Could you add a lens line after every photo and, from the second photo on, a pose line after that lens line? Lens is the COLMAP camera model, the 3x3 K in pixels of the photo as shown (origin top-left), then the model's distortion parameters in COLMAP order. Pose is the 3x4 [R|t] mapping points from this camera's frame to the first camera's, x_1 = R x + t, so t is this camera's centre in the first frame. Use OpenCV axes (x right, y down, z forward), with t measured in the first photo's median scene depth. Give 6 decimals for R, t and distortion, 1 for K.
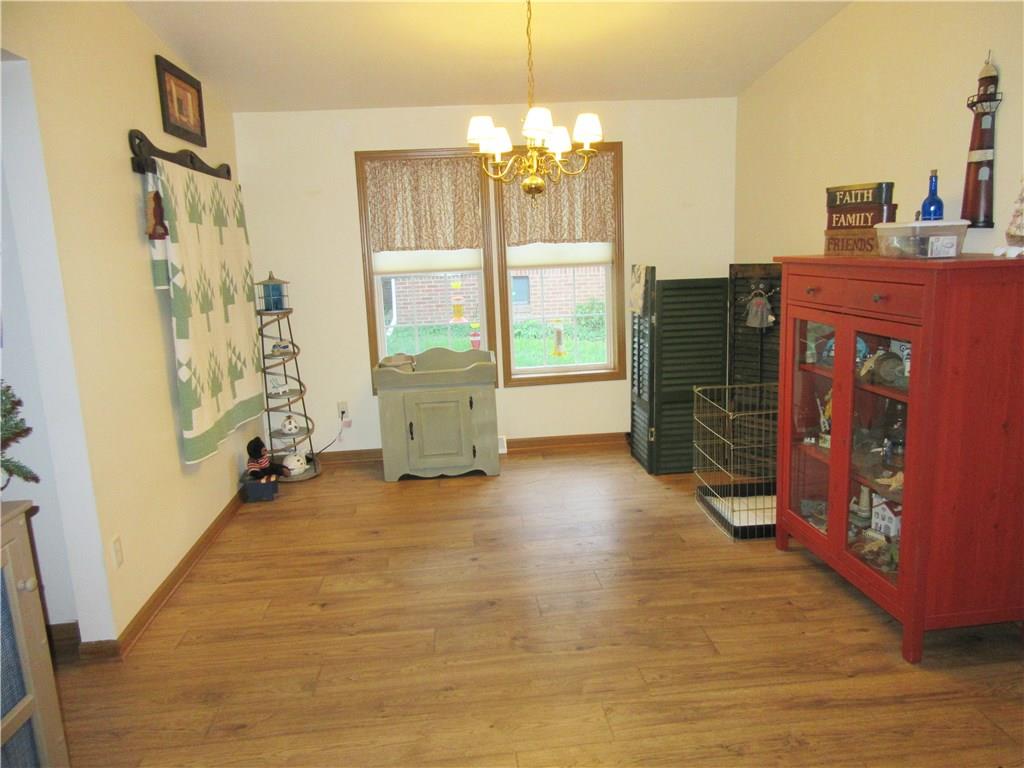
lens RADIAL K [[754.3, 0, 512.0], [0, 754.3, 384.0], [0, 0, 1]] dist [-0.012625, -0.007200]
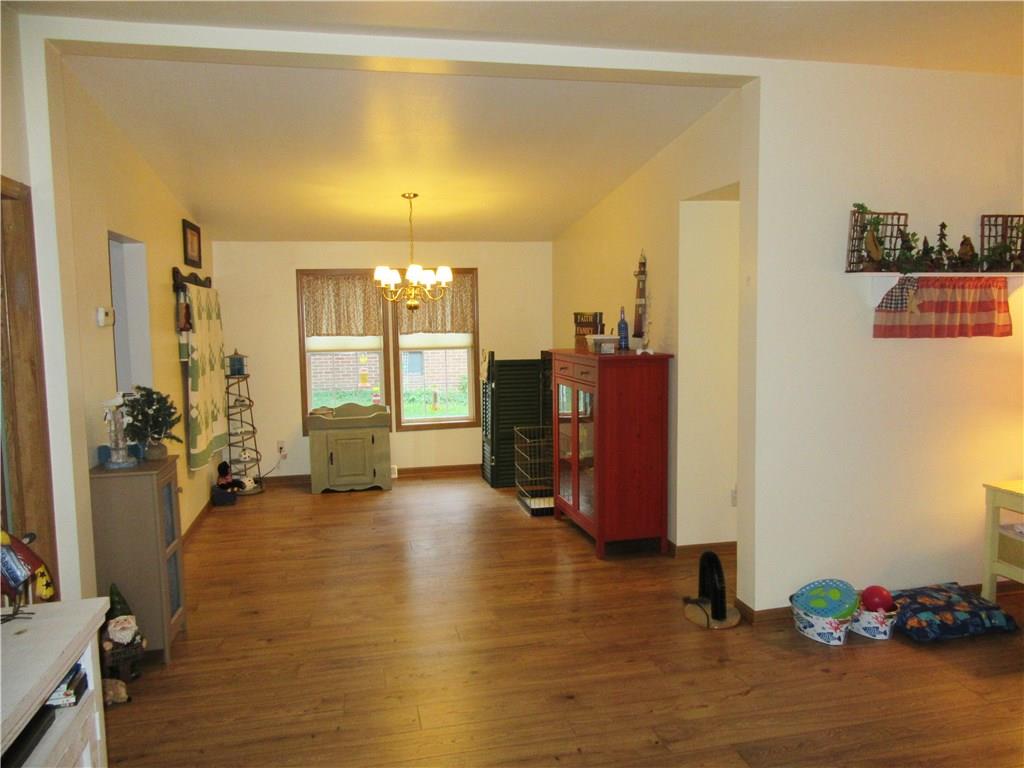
lens RADIAL K [[769.7, 0, 496.9], [0, 769.7, 386.5], [0, 0, 1]] dist [0.002721, -0.005116]
pose [[0.994095, 0.014505, 0.107537, 0.024590], [-0.004555, 0.995731, -0.092195, 0.060699], [-0.108416, 0.091161, 0.989917, -0.547481]]
